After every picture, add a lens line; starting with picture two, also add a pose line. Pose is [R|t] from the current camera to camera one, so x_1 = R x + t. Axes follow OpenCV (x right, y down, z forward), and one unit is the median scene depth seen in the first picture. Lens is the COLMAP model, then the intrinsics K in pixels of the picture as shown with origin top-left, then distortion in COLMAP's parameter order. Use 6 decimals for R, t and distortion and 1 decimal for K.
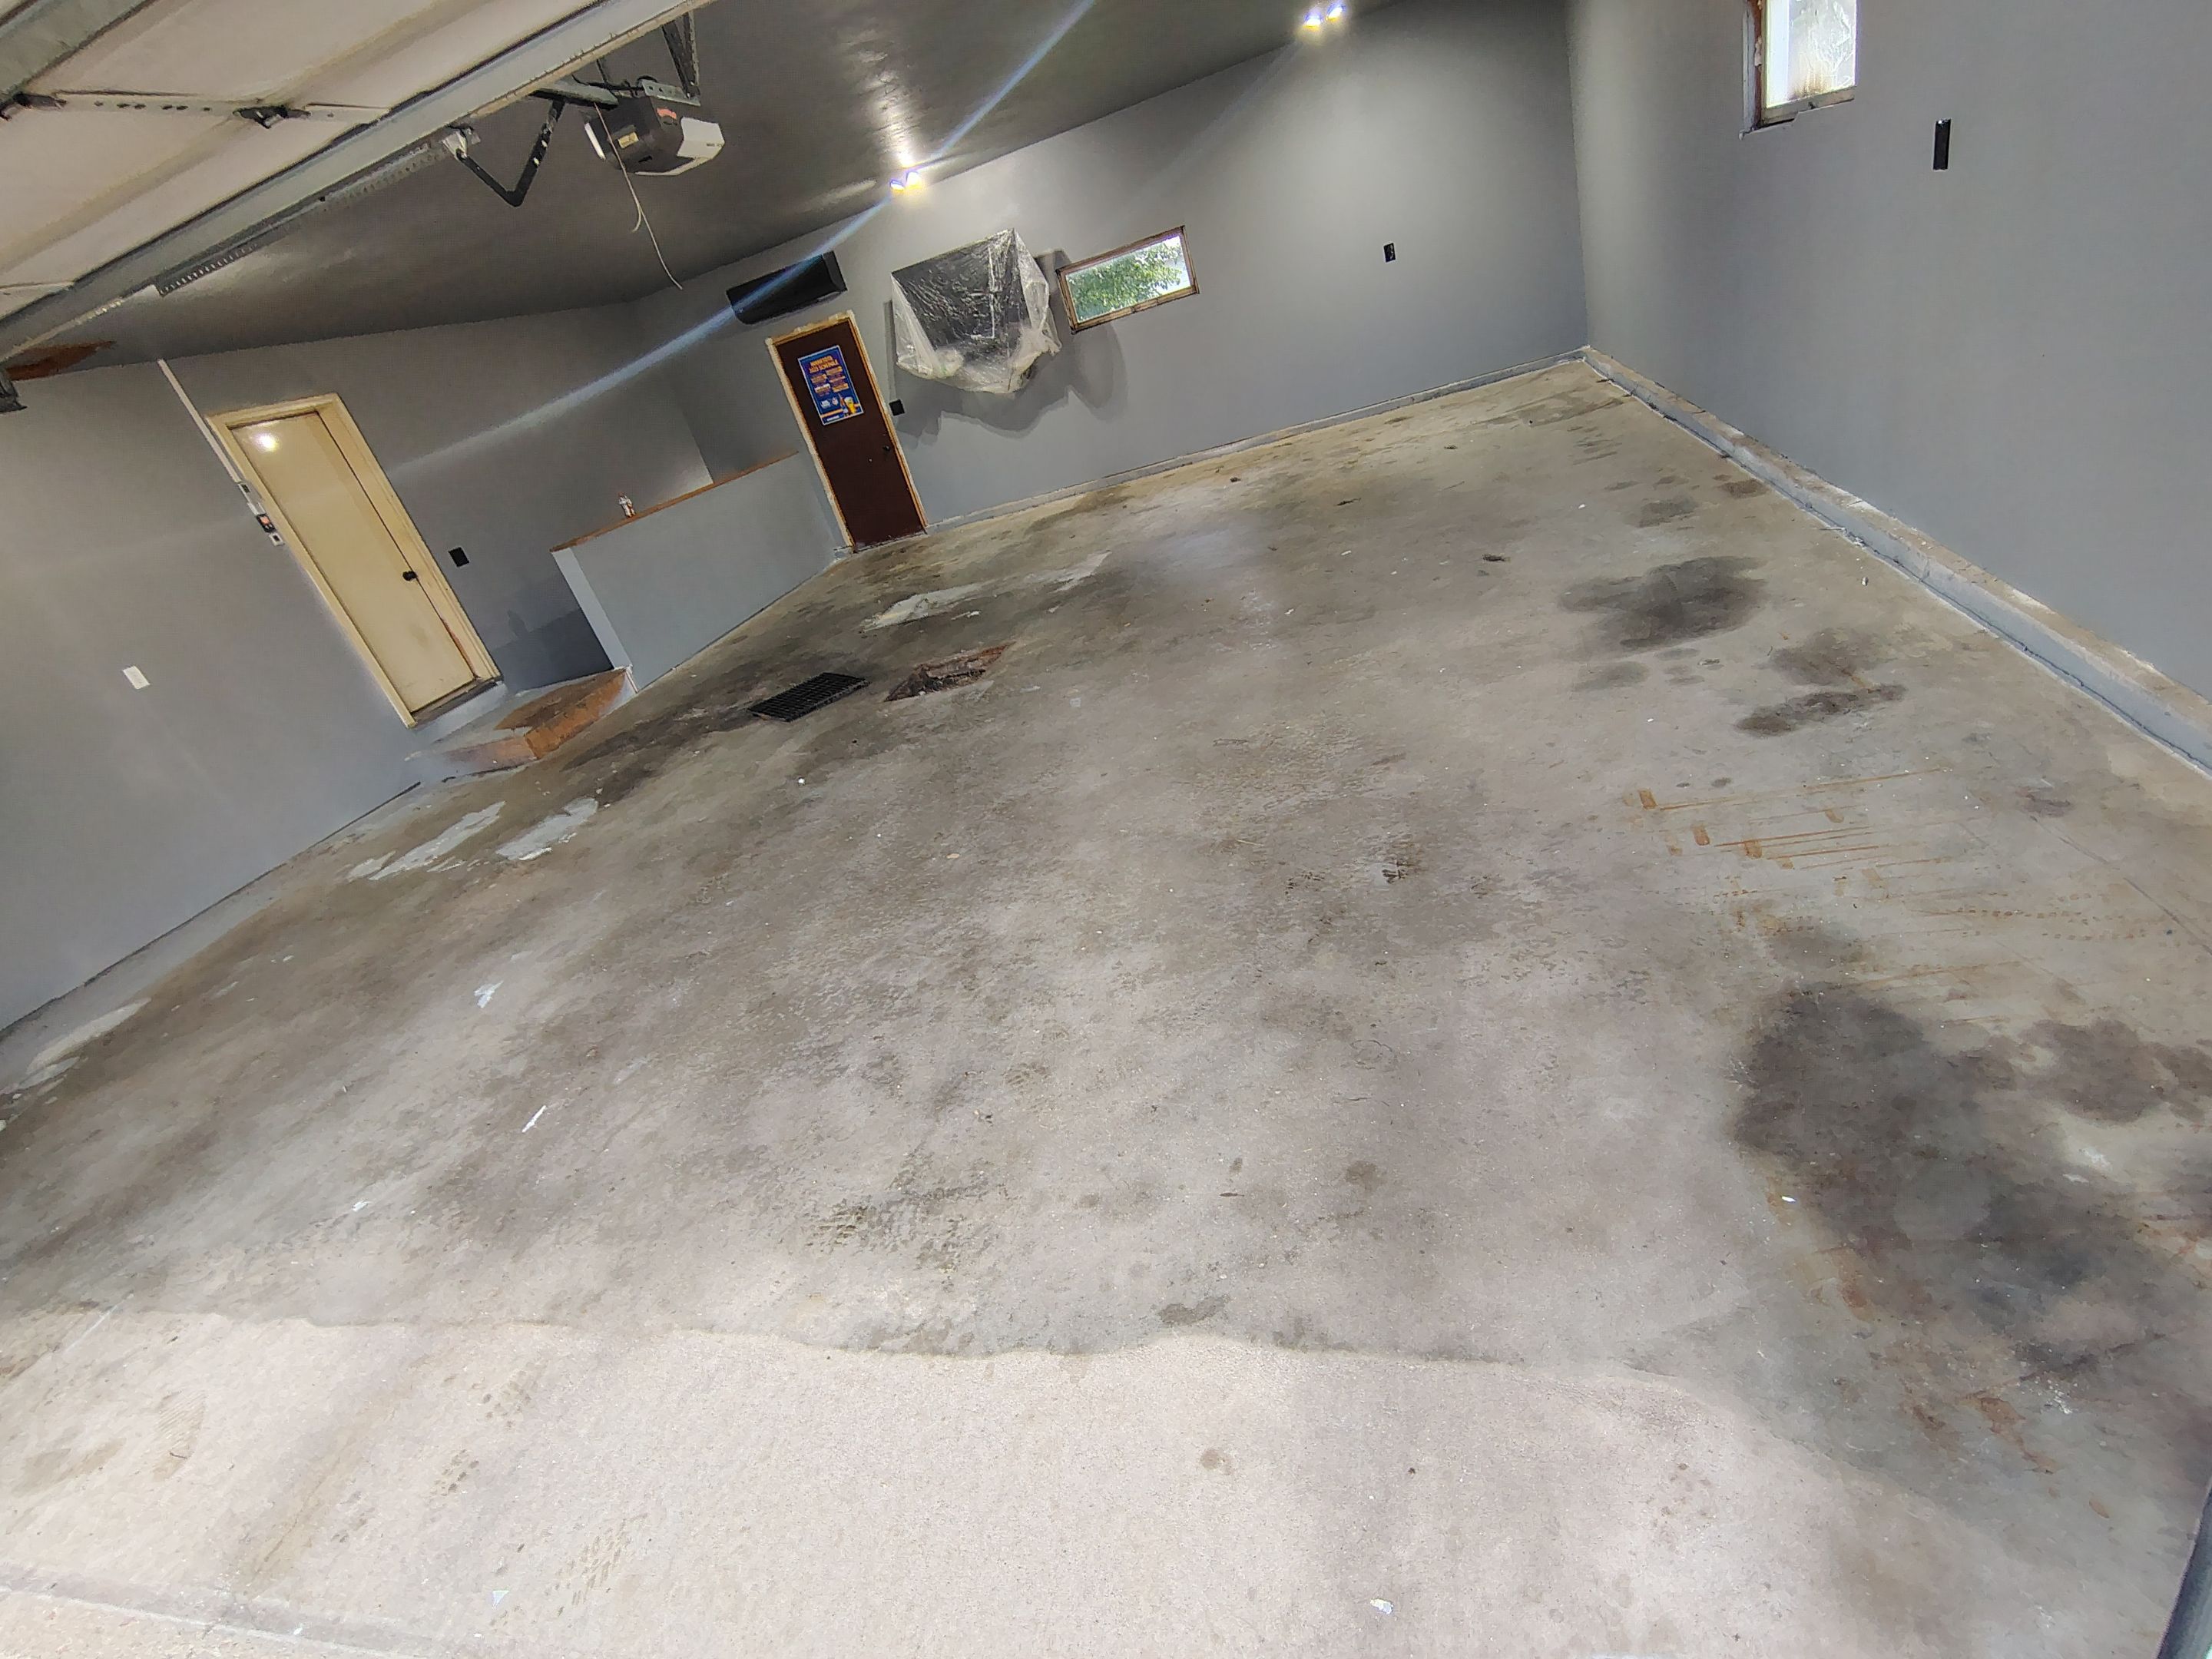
lens RADIAL K [[1030.7, 0, 1106.0], [0, 1030.7, 829.5], [0, 0, 1]] dist [0.001559, 0.000452]
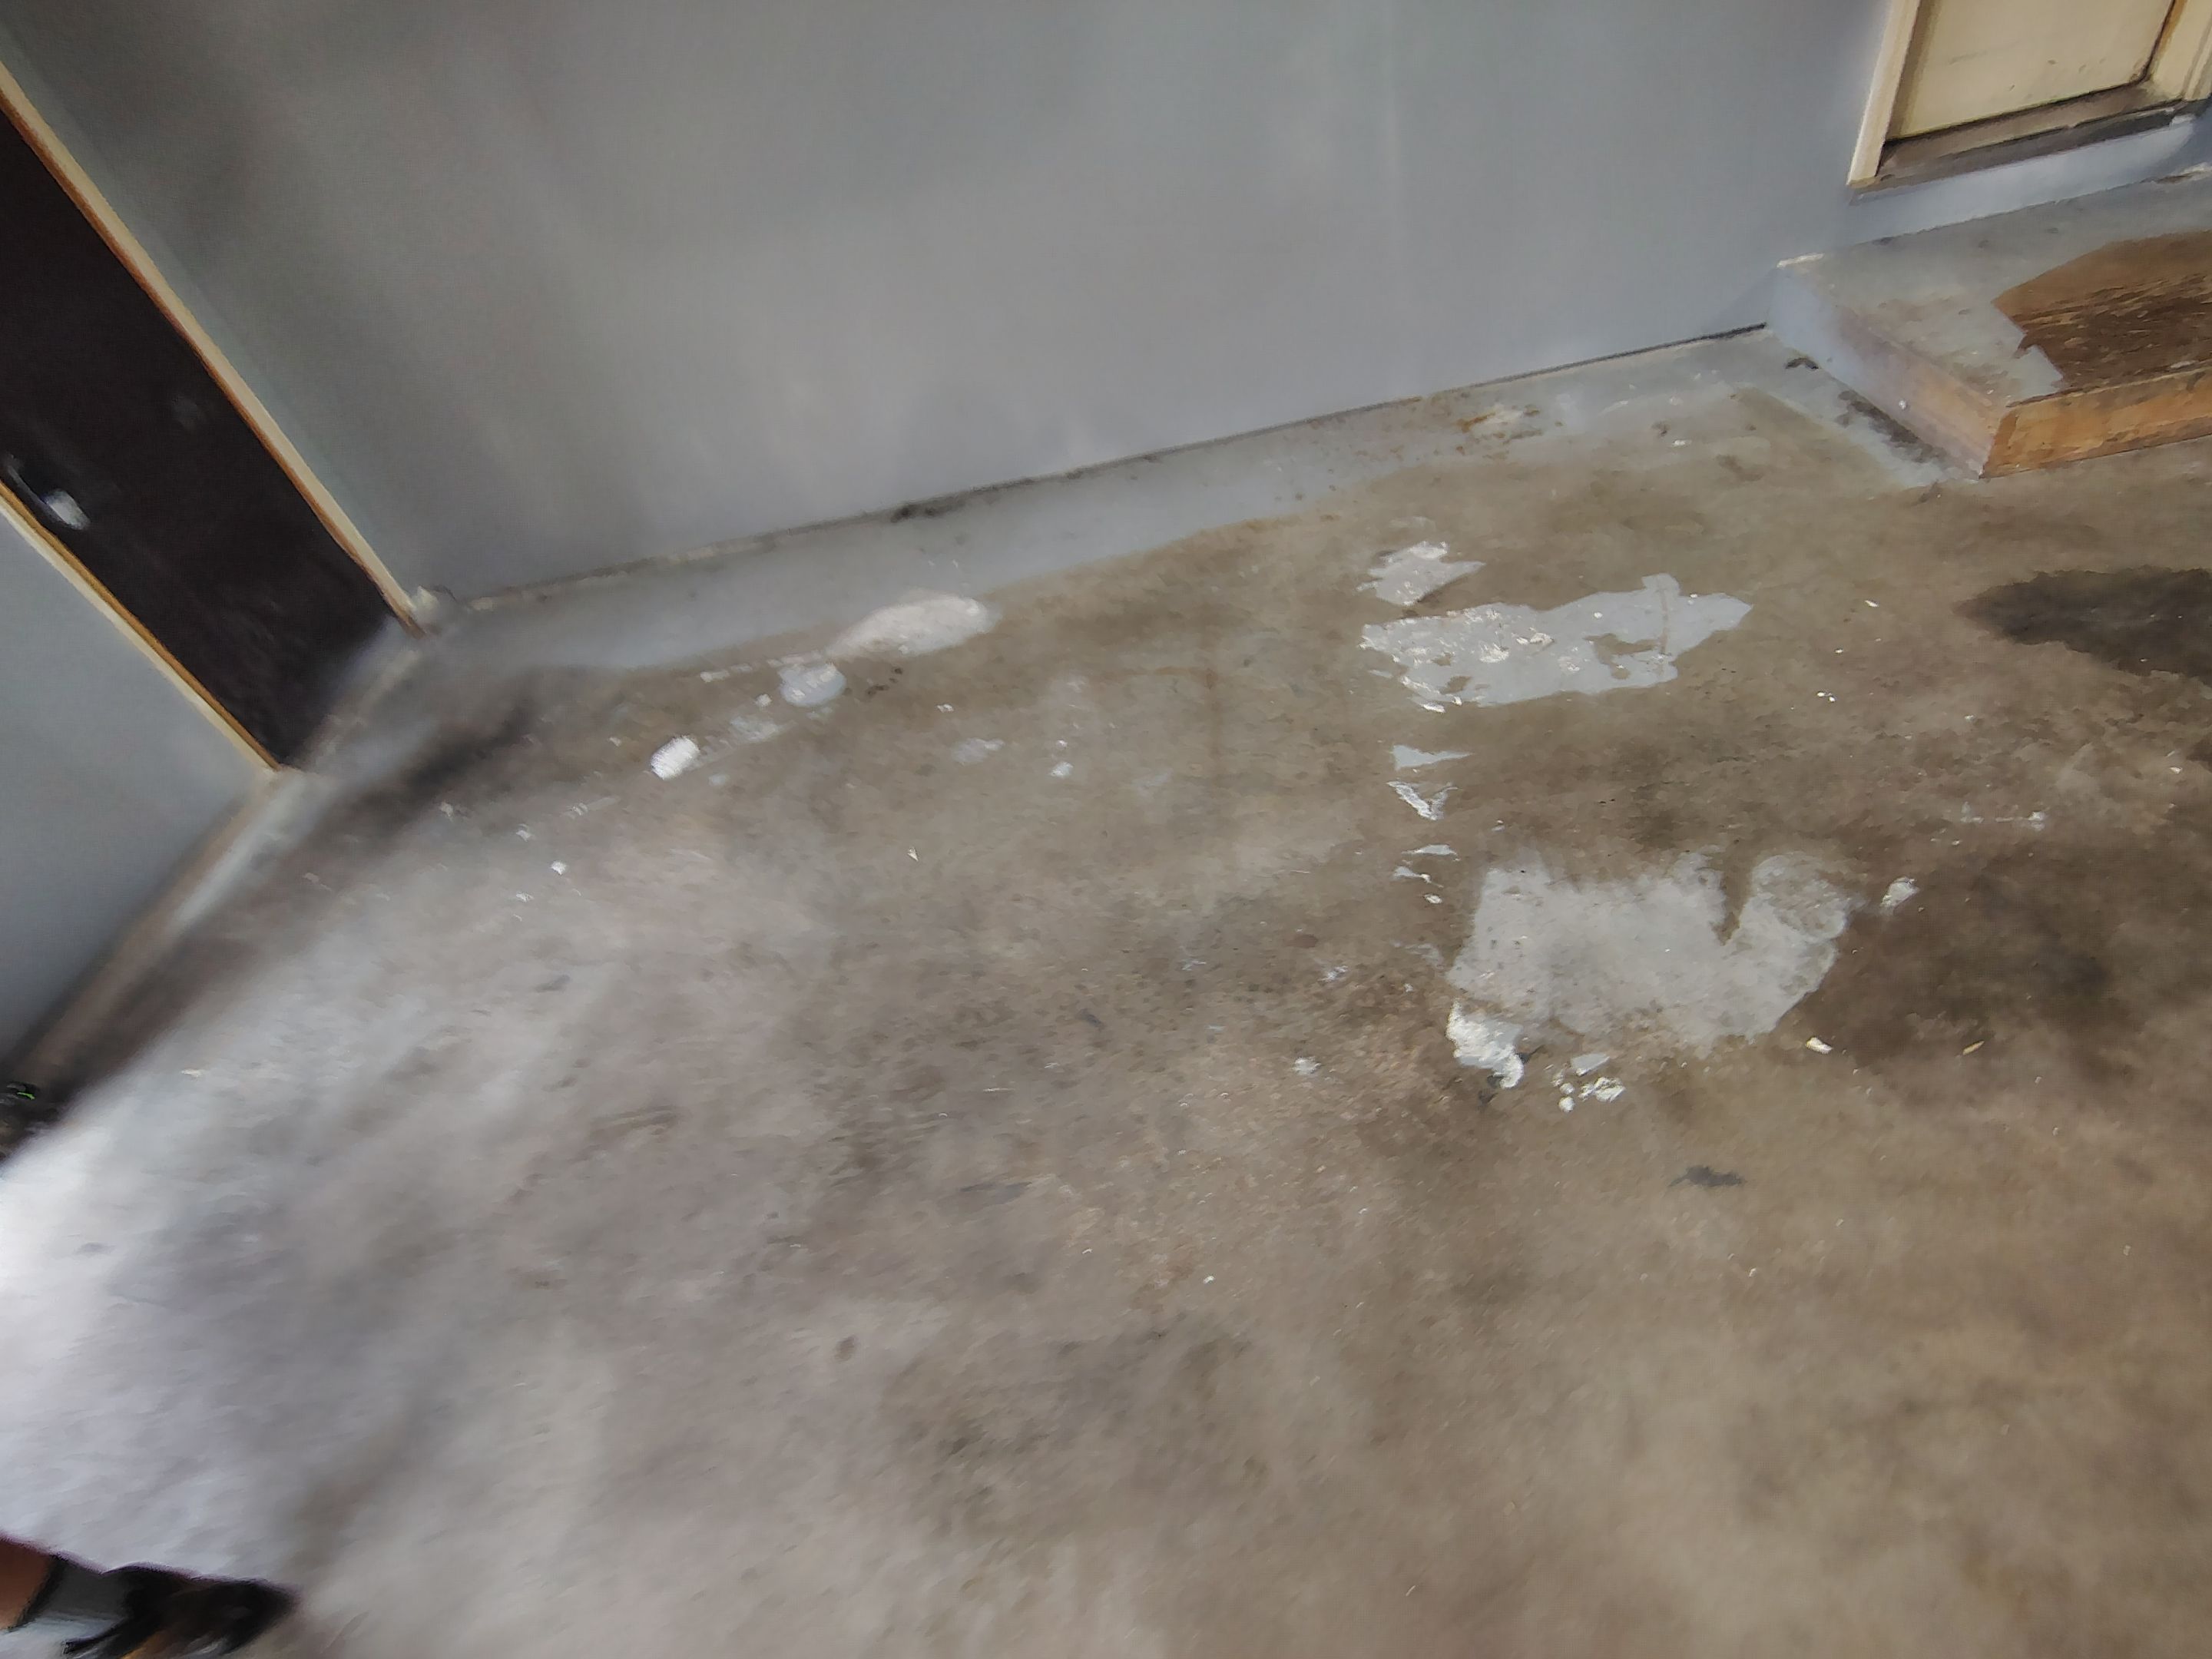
lens RADIAL K [[1030.7, 0, 1106.0], [0, 1030.7, 829.5], [0, 0, 1]] dist [0.001559, 0.000452]
pose [[0.287183, 0.808801, -0.513192, -0.442453], [-0.309844, 0.585395, 0.749206, -0.210636], [0.906379, -0.056150, 0.418718, 0.705342]]
